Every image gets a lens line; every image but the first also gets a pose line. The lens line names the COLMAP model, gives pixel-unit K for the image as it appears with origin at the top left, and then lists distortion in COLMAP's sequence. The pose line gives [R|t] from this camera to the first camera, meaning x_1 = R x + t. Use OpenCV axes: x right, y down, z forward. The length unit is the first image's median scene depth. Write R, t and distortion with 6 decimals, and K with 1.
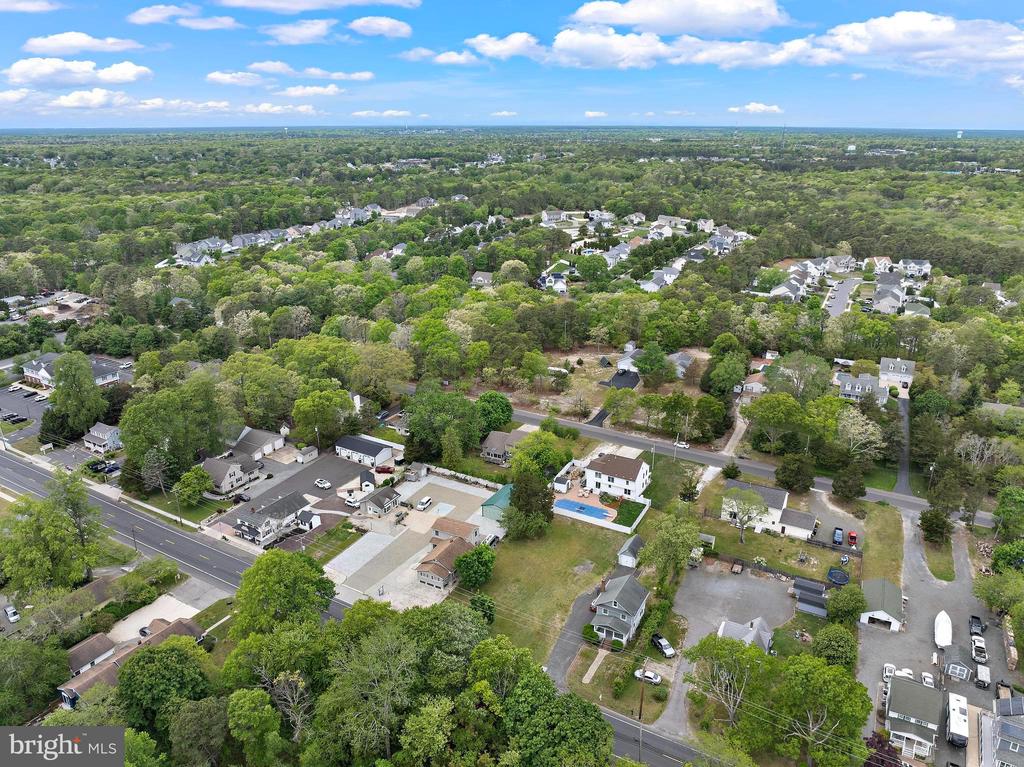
lens RADIAL K [[728.4, 0, 512.0], [0, 728.4, 383.5], [0, 0, 1]] dist [-0.040757, 0.002332]
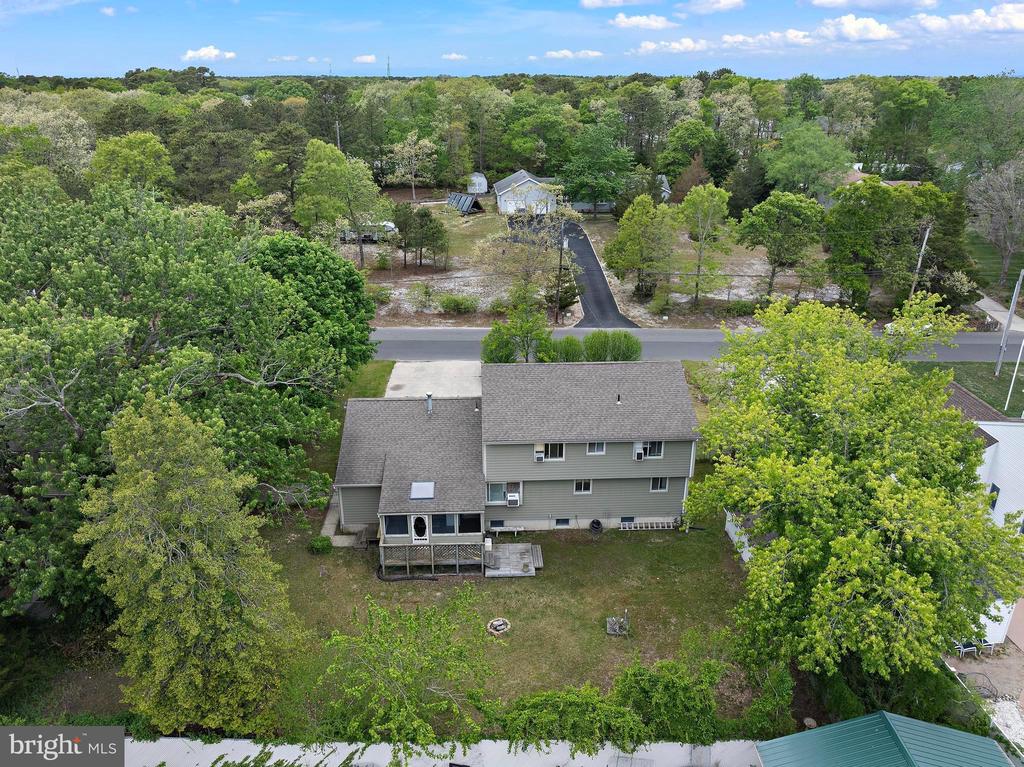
lens RADIAL K [[728.4, 0, 512.0], [0, 728.4, 383.5], [0, 0, 1]] dist [-0.040757, 0.002332]
pose [[0.860013, -0.187543, 0.474558, -0.086214], [0.167750, 0.982230, 0.084169, 0.054786], [-0.481911, 0.007221, 0.876191, 0.851271]]
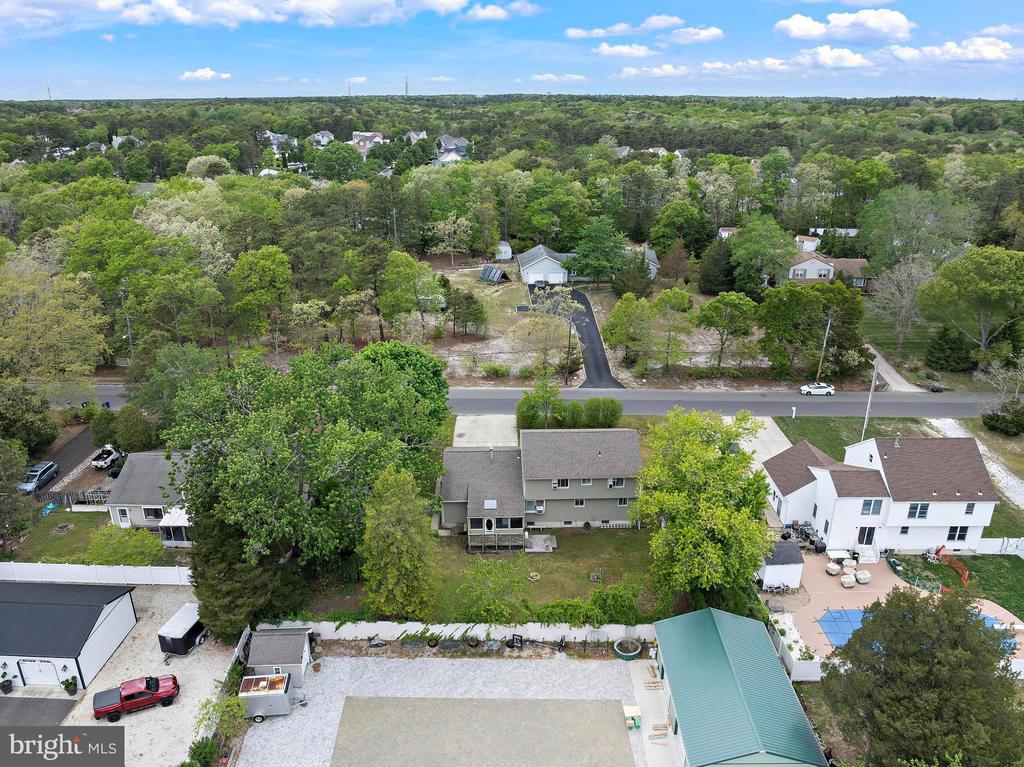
lens RADIAL K [[728.4, 0, 512.0], [0, 728.4, 383.5], [0, 0, 1]] dist [-0.040757, 0.002332]
pose [[0.869152, -0.178138, 0.461348, -0.157099], [0.164819, 0.983880, 0.069393, 0.017763], [-0.466273, 0.015726, 0.884501, 0.726059]]
